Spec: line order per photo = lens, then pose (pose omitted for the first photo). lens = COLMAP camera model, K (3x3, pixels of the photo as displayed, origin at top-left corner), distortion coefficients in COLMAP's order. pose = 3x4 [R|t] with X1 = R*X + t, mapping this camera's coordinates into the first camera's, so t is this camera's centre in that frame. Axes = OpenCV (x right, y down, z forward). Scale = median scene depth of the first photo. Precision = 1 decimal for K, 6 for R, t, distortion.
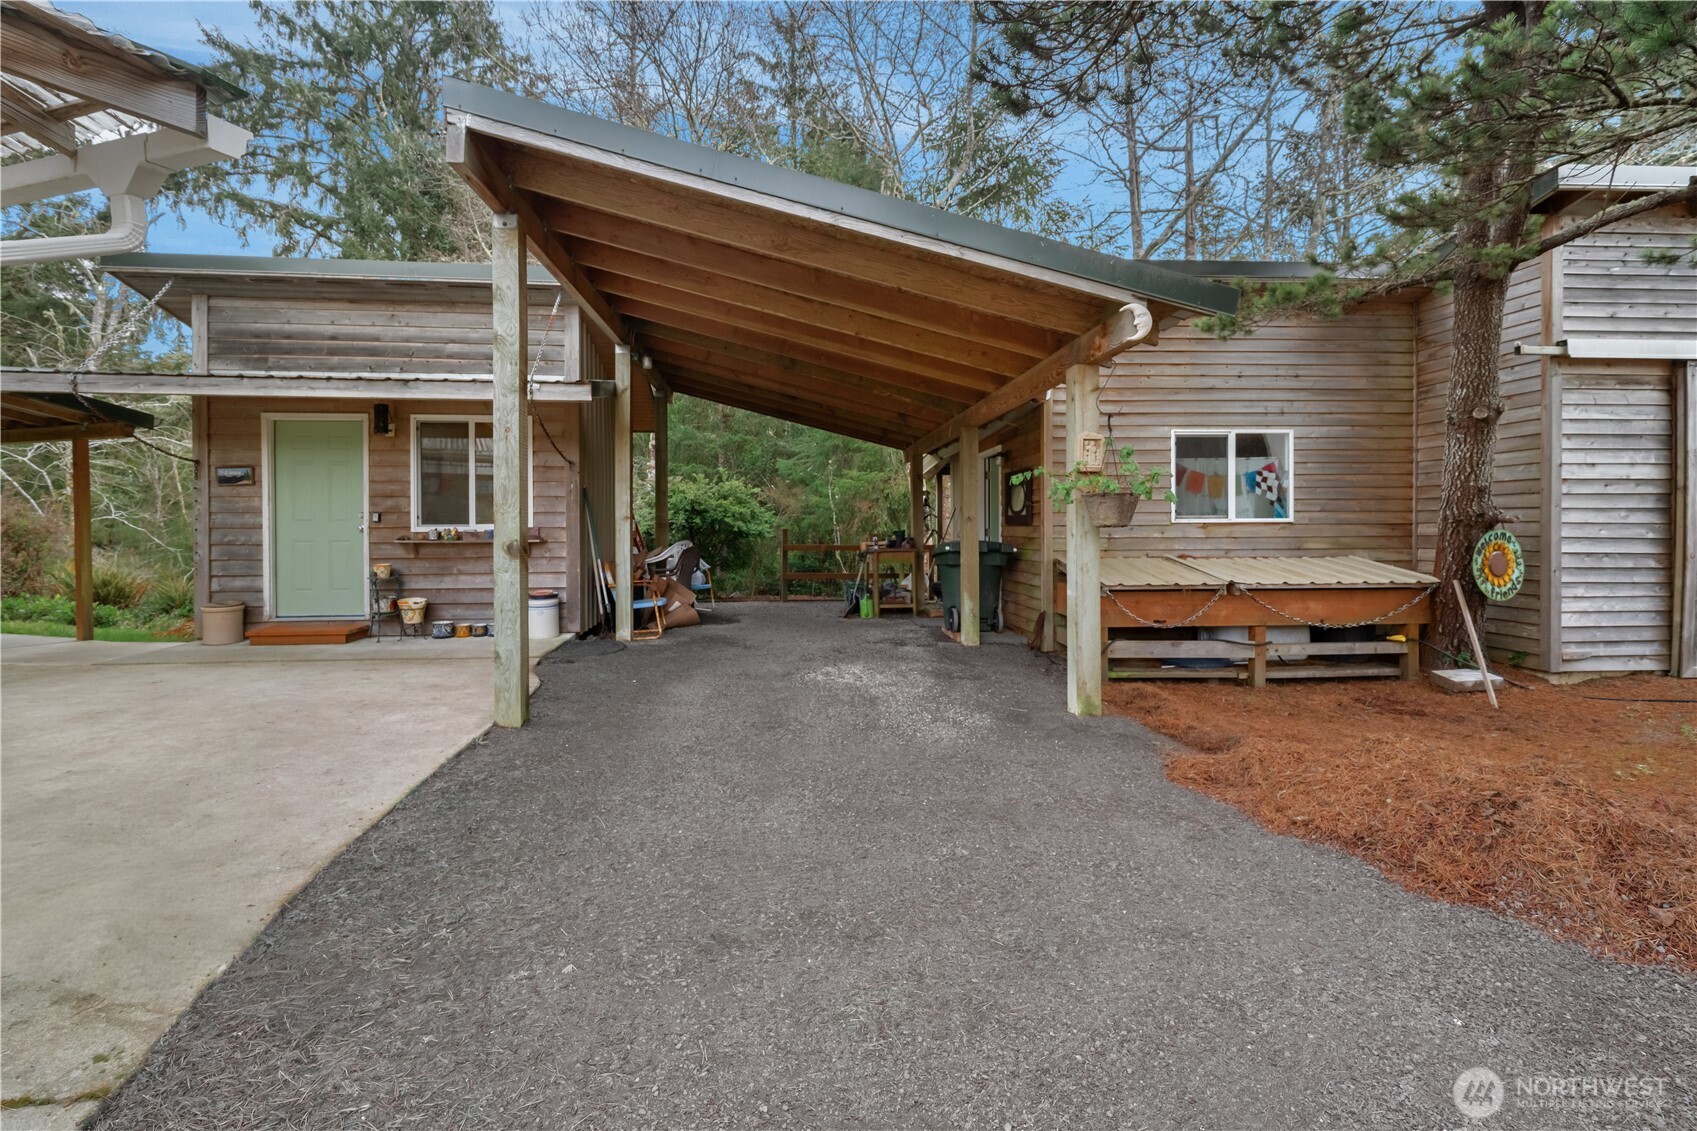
lens RADIAL K [[672.8, 0, 826.0], [0, 672.8, 531.8], [0, 0, 1]] dist [0.001867, 0.000208]
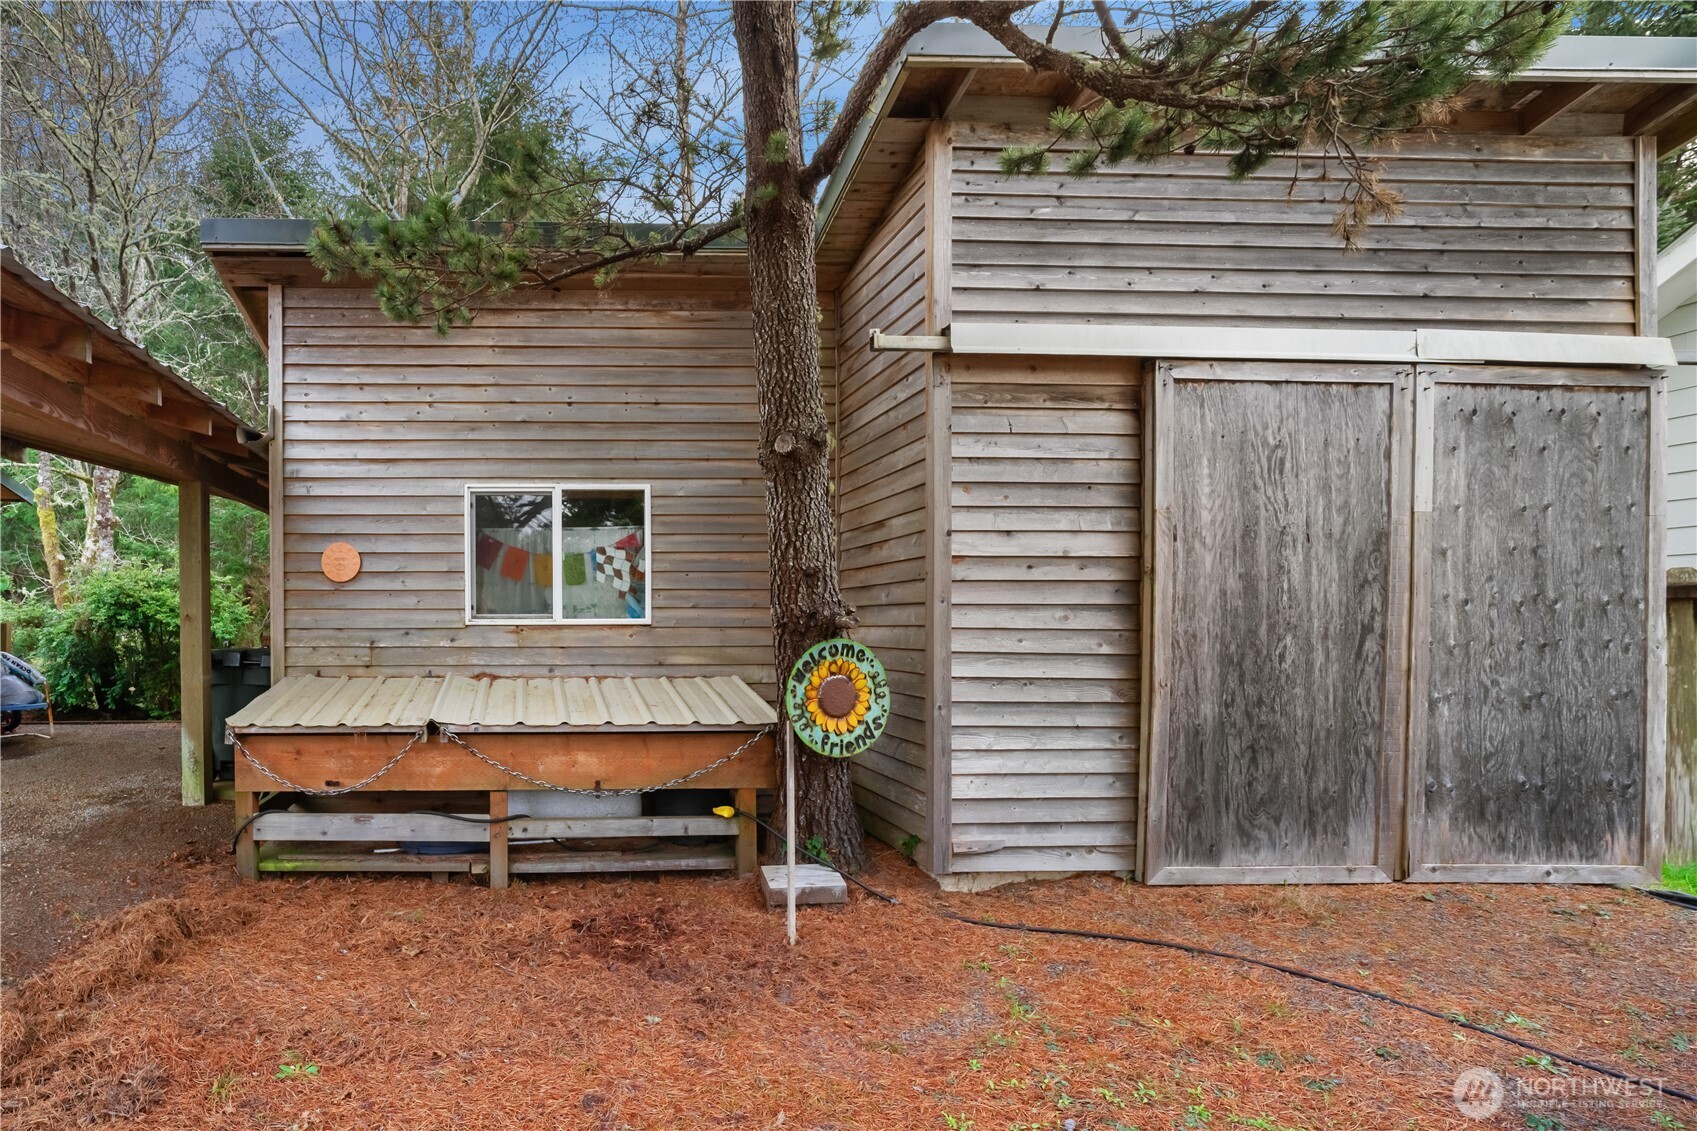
lens RADIAL K [[705.4, 0, 685.8], [0, 705.4, 628.2], [0, 0, 1]] dist [0.002338, 0.000251]
pose [[0.999817, 0.003480, -0.018814, 0.857156], [-0.003443, 0.999992, 0.002022, -0.013706], [0.018821, -0.001957, 0.999821, 0.357366]]
